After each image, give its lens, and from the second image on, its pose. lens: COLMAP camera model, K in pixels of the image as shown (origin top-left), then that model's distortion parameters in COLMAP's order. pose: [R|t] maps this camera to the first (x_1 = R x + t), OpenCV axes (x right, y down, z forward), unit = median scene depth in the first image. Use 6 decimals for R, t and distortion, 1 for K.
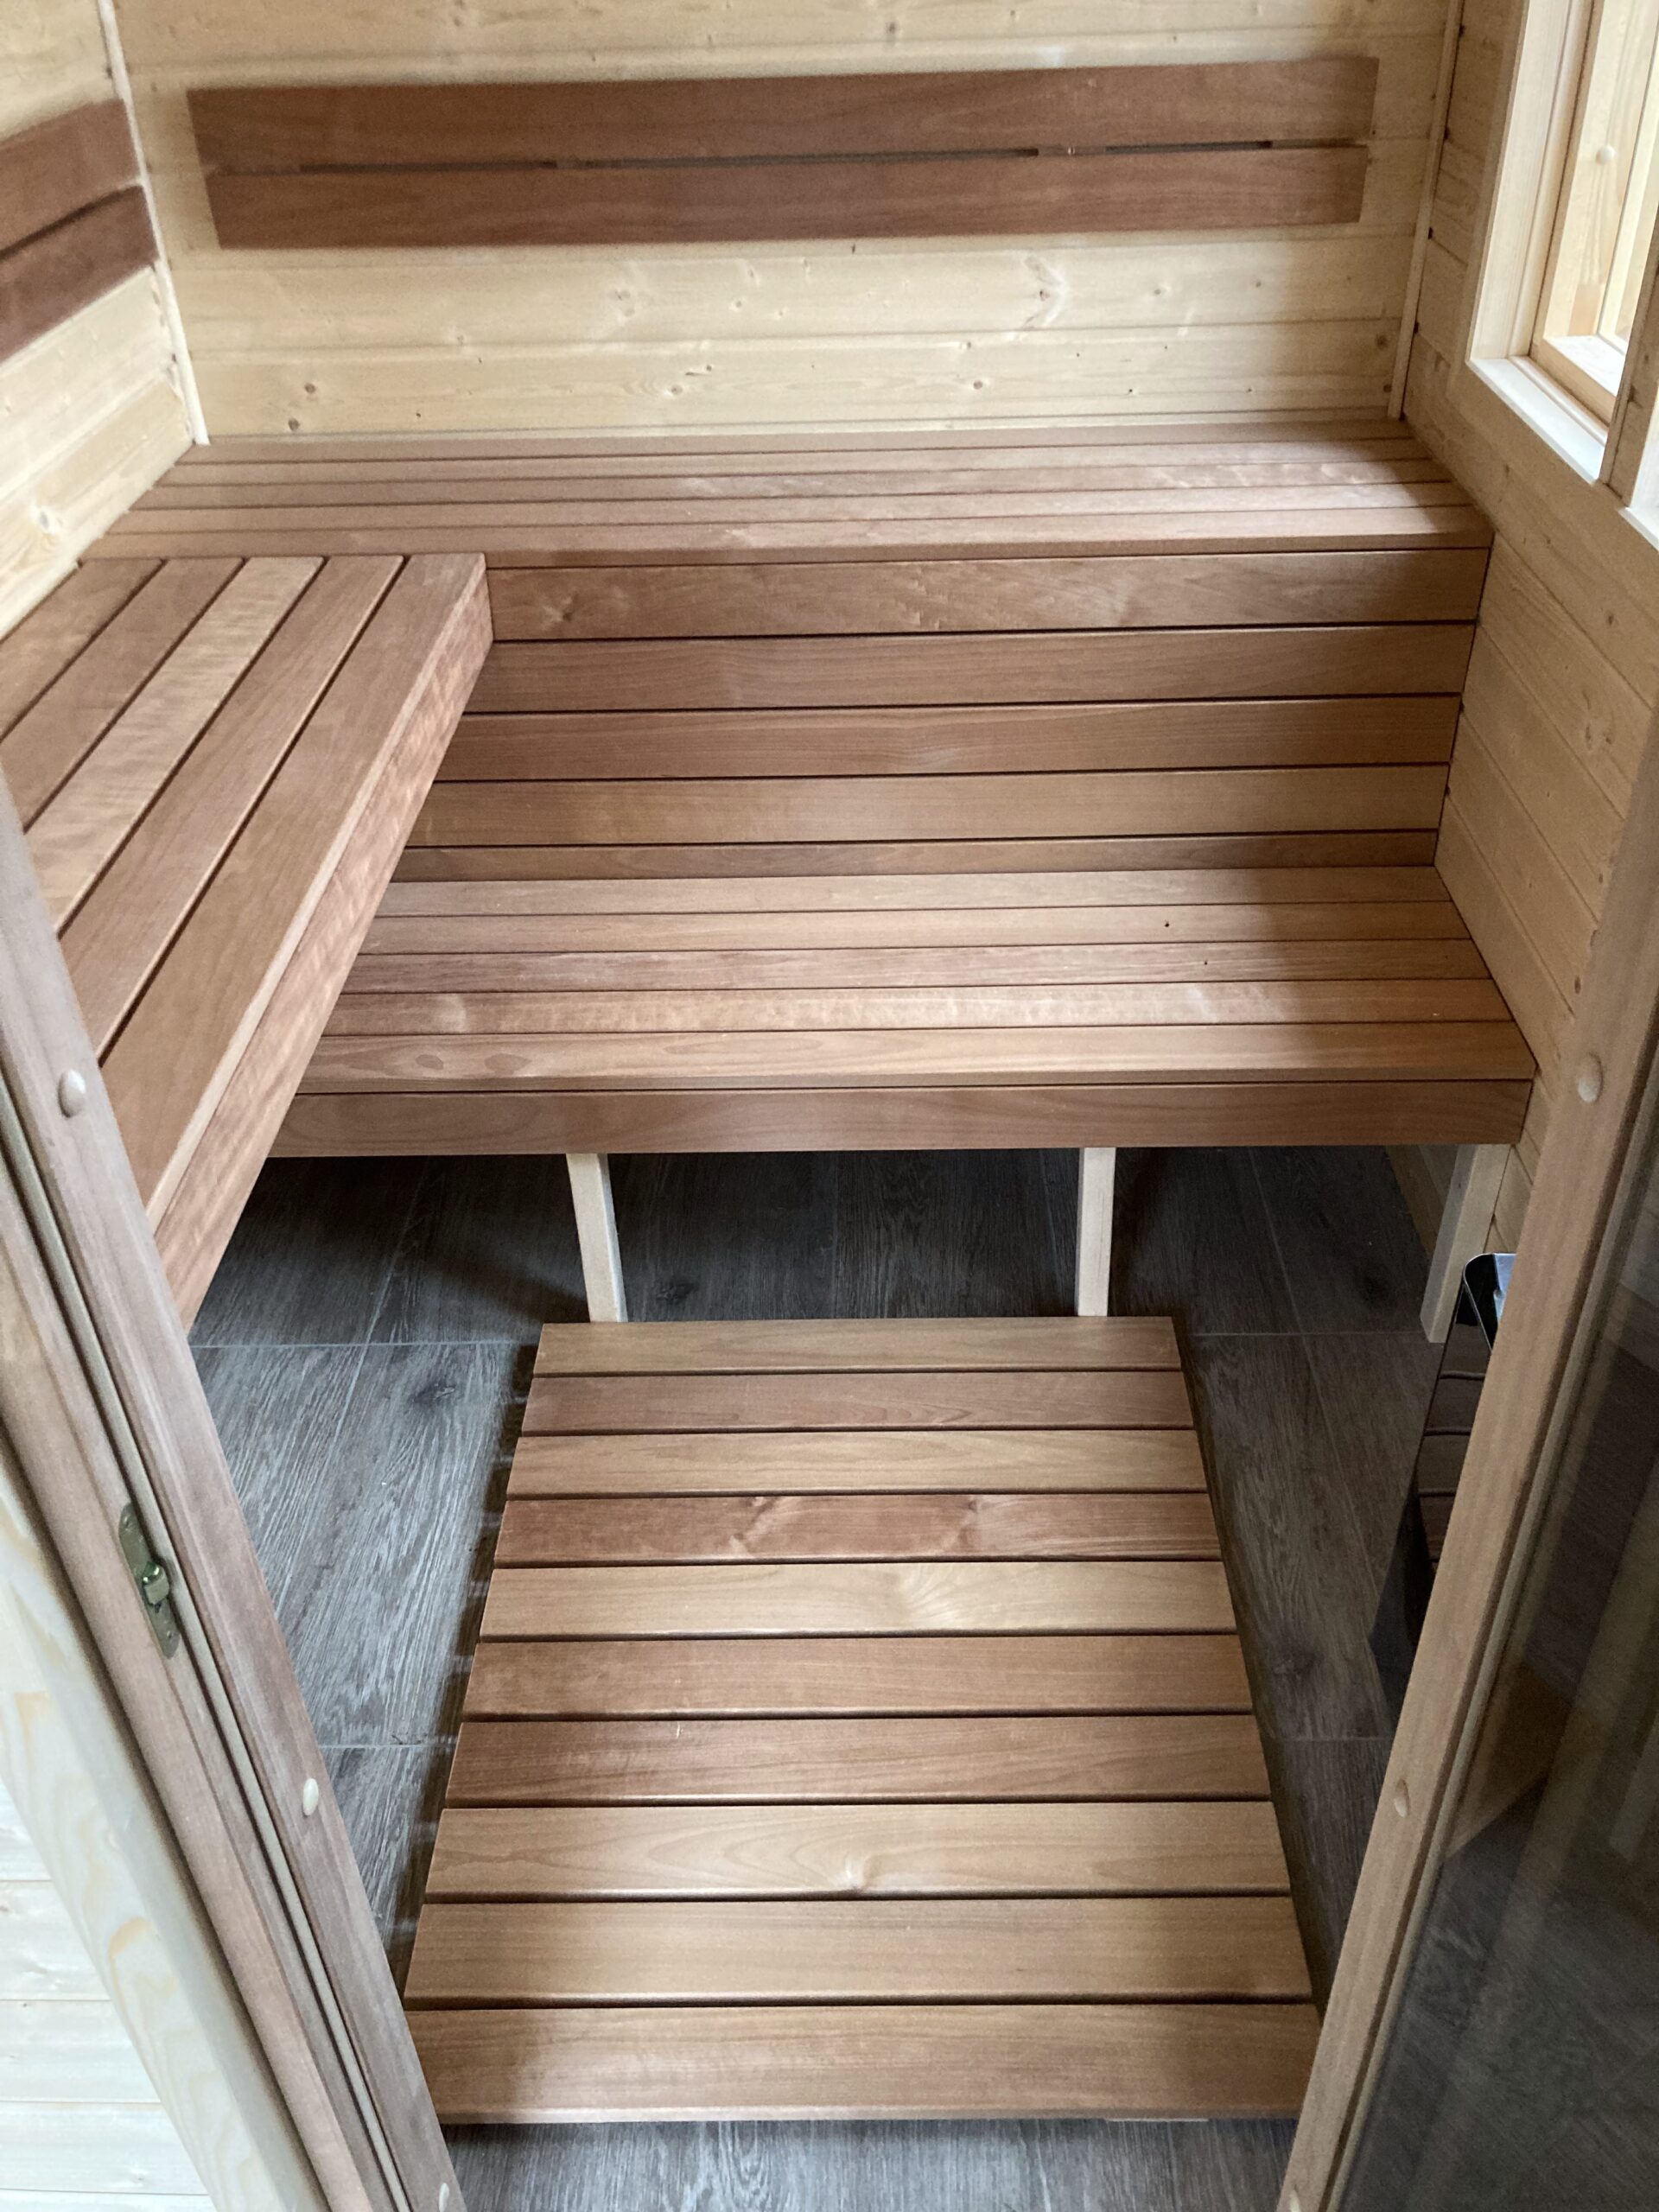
lens RADIAL K [[1793.9, 0, 877.5], [0, 1793.9, 1108.2], [0, 0, 1]] dist [0.017386, -0.003286]
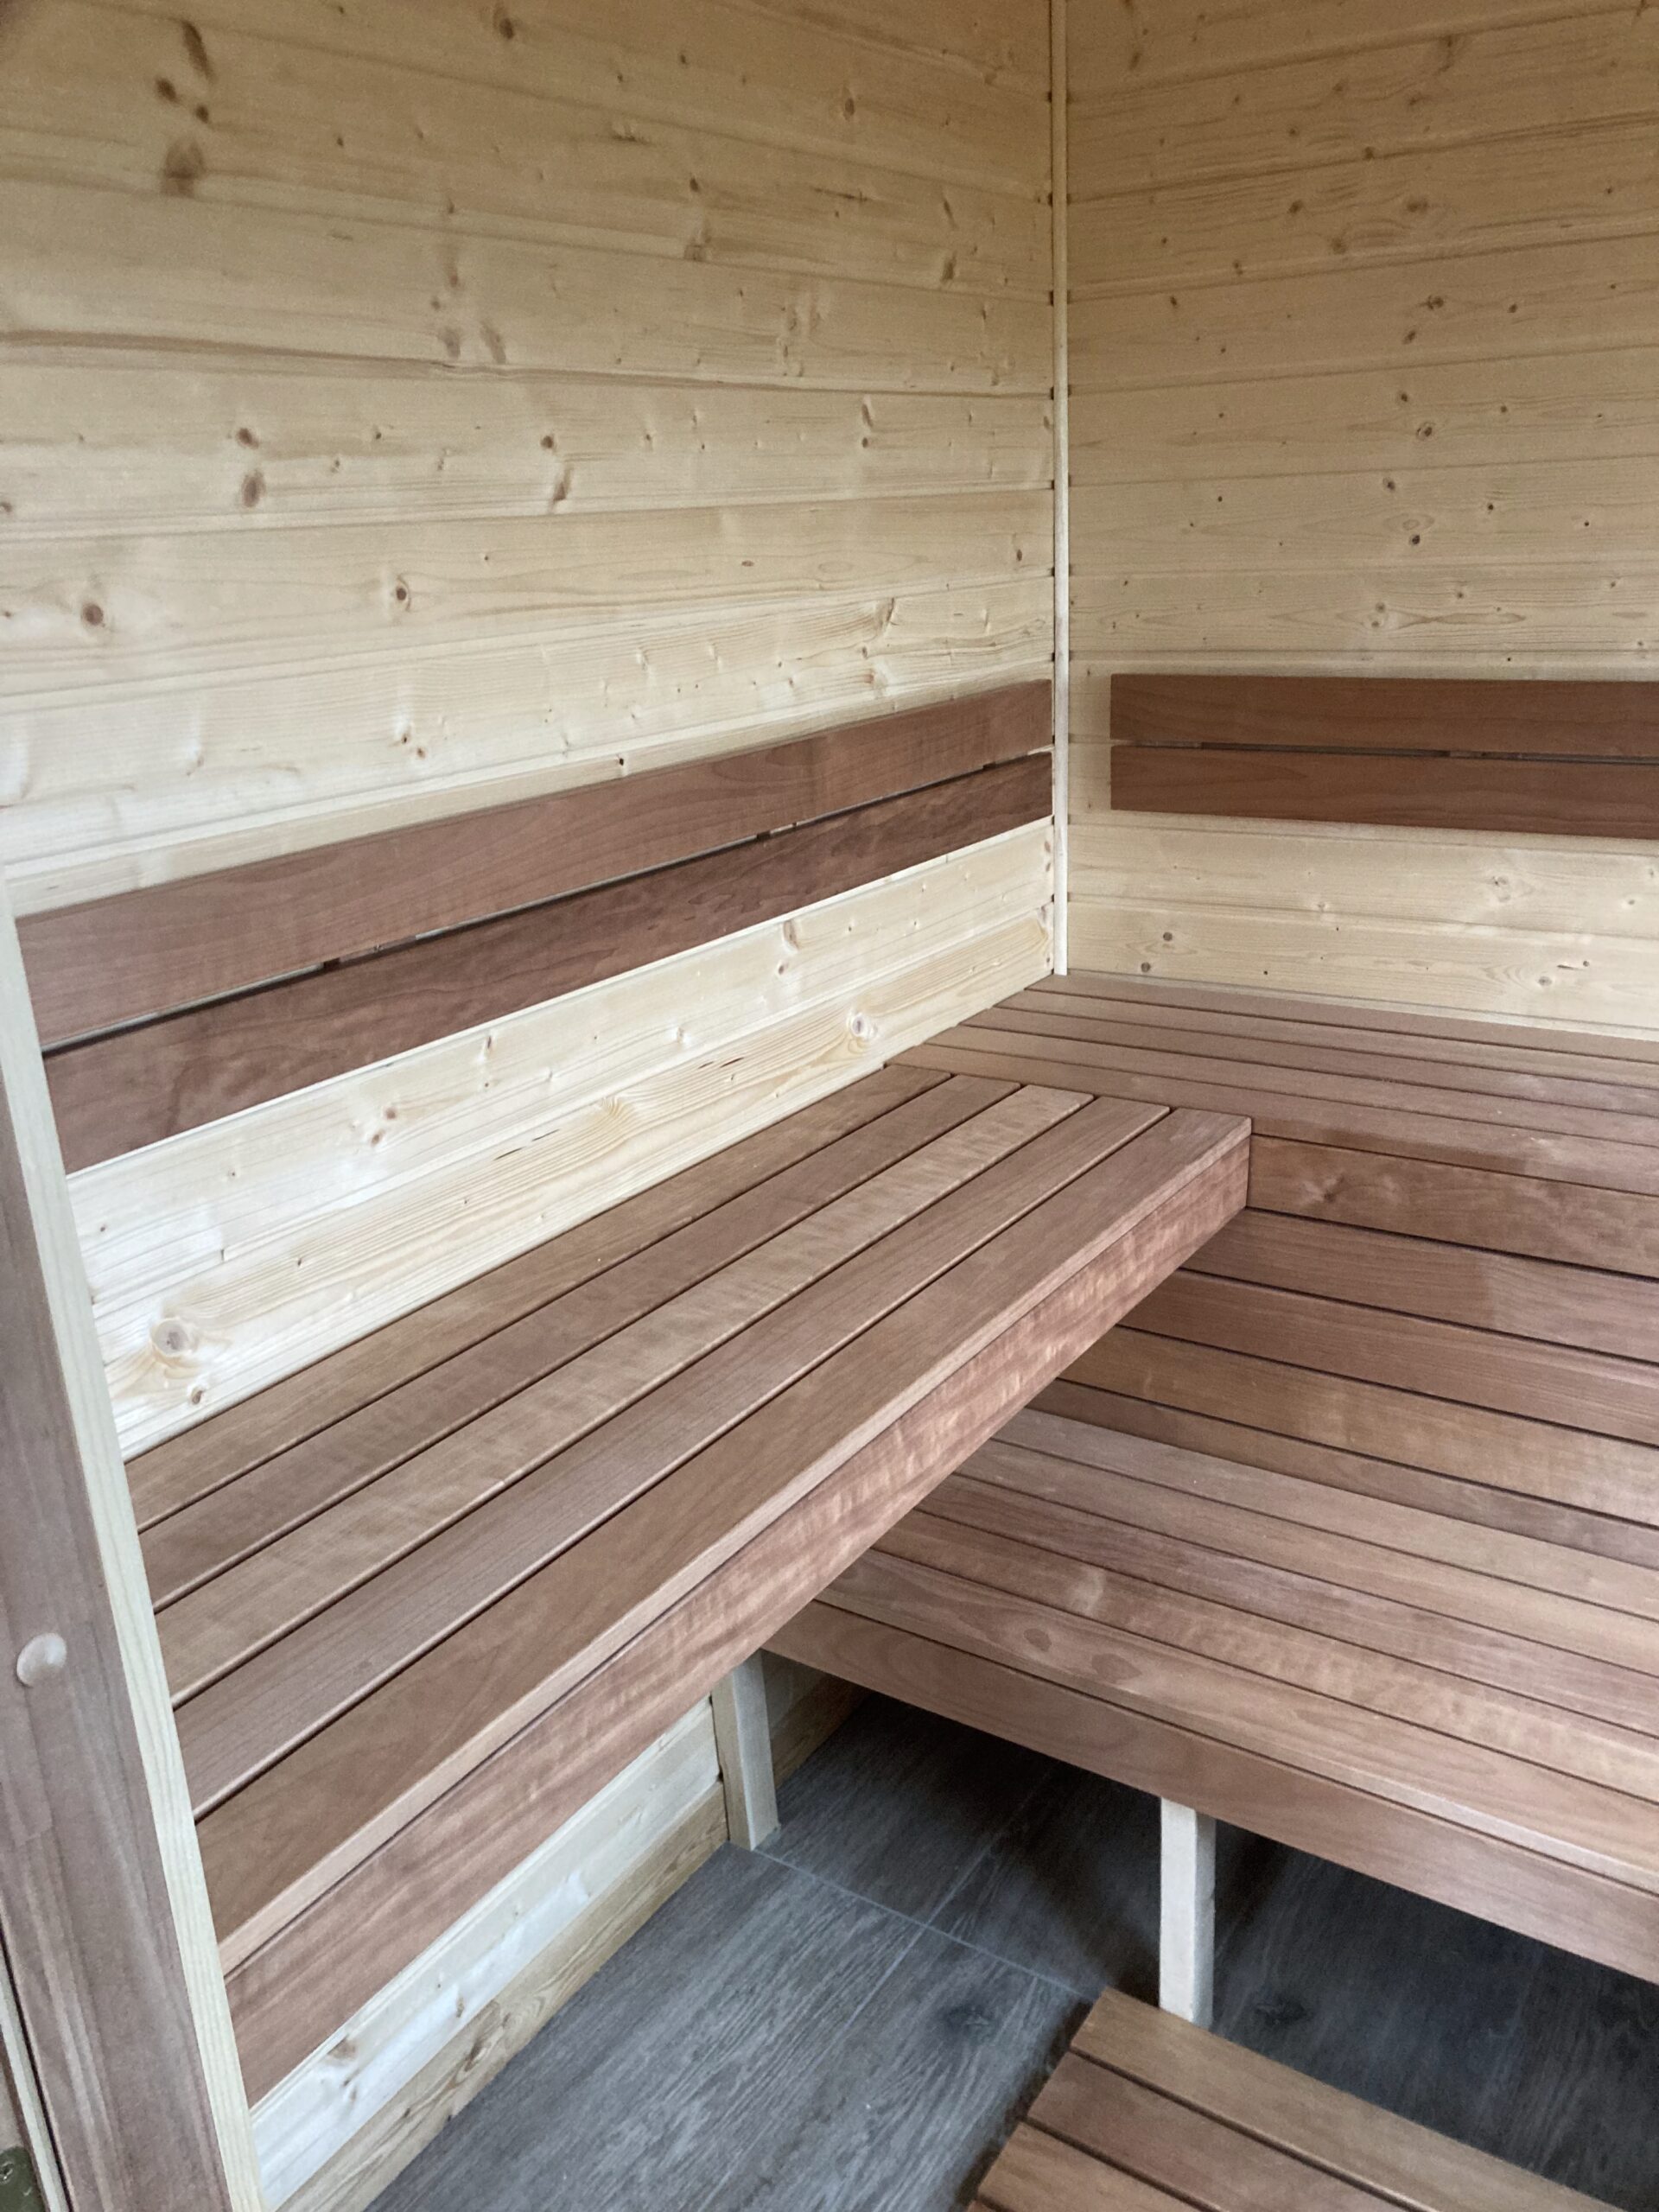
lens RADIAL K [[1793.9, 0, 877.5], [0, 1793.9, 1108.2], [0, 0, 1]] dist [0.017386, -0.003286]
pose [[0.841874, 0.159280, -0.515634, 0.097277], [-0.298030, 0.933763, -0.198153, -0.067216], [0.449918, 0.320494, 0.833581, 0.124253]]
